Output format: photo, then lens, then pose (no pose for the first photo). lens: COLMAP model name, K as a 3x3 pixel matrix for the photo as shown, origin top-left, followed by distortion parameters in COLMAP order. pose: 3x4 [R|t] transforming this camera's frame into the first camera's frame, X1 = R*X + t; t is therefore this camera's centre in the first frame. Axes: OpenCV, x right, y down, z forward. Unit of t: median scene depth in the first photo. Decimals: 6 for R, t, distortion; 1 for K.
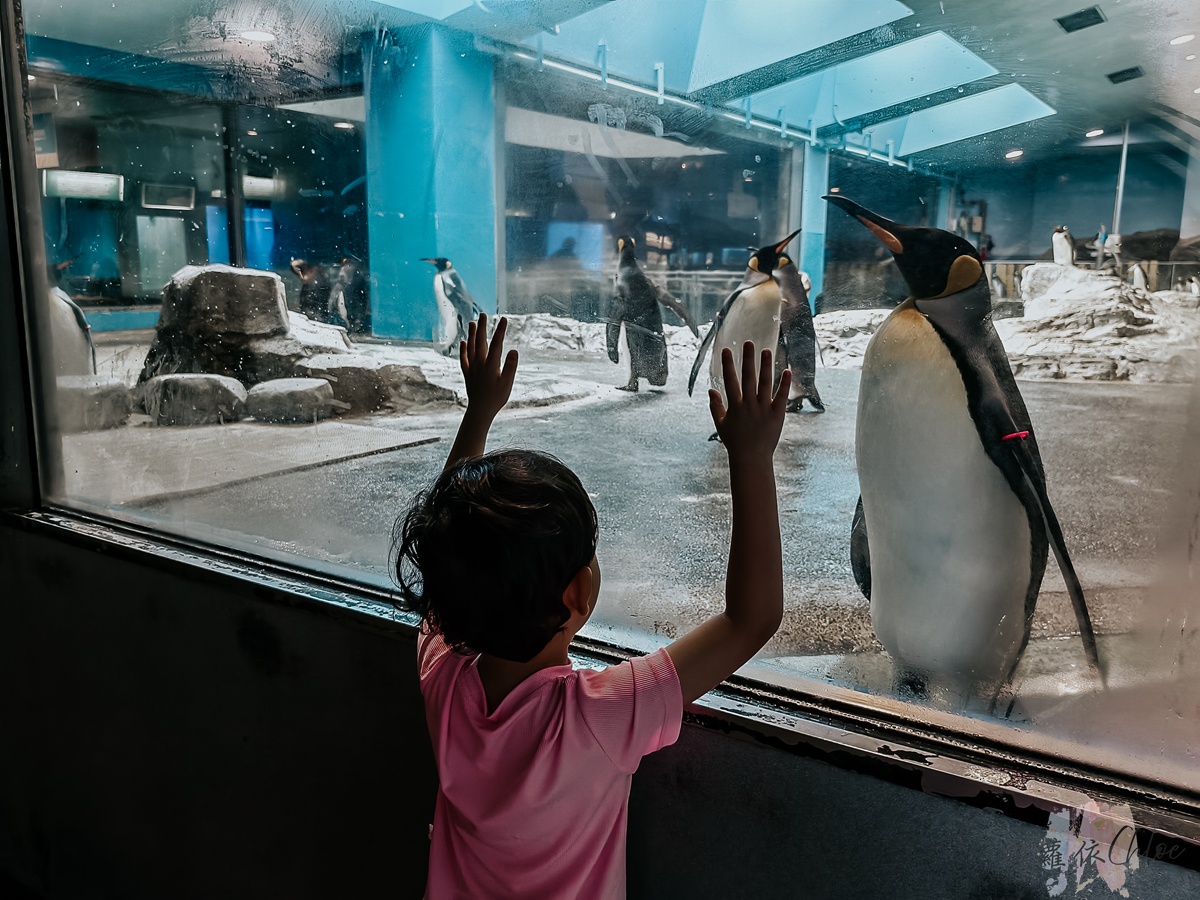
lens RADIAL K [[999.6, 0, 601.4], [0, 999.6, 451.7], [0, 0, 1]] dist [0.013803, -0.000015]
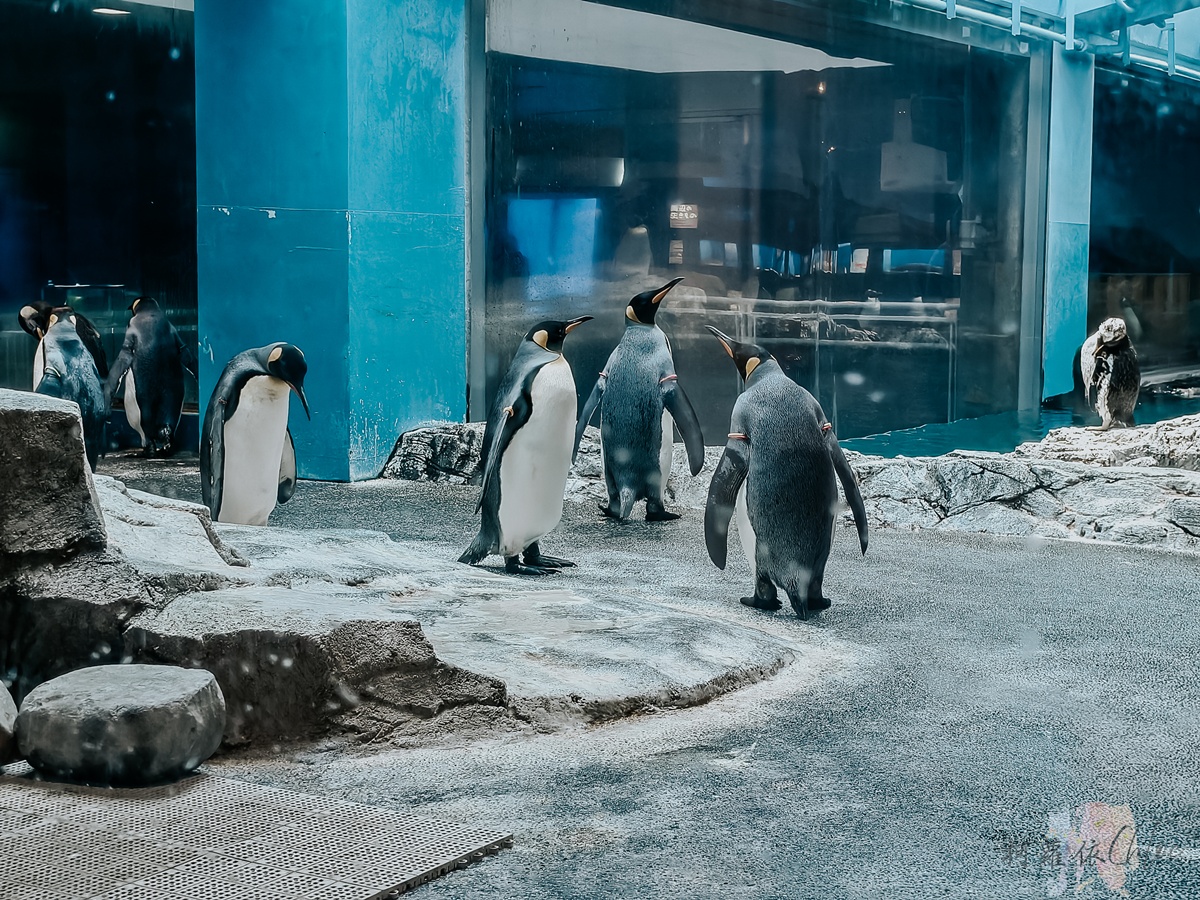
lens RADIAL K [[2017.8, 0, 599.5], [0, 2017.8, 449.0], [0, 0, 1]] dist [0.041935, 0.000000]
pose [[0.999991, -0.002989, 0.002916, -0.098359], [0.003259, 0.995244, -0.097358, -0.068241], [-0.002611, 0.097367, 0.995245, 0.139226]]
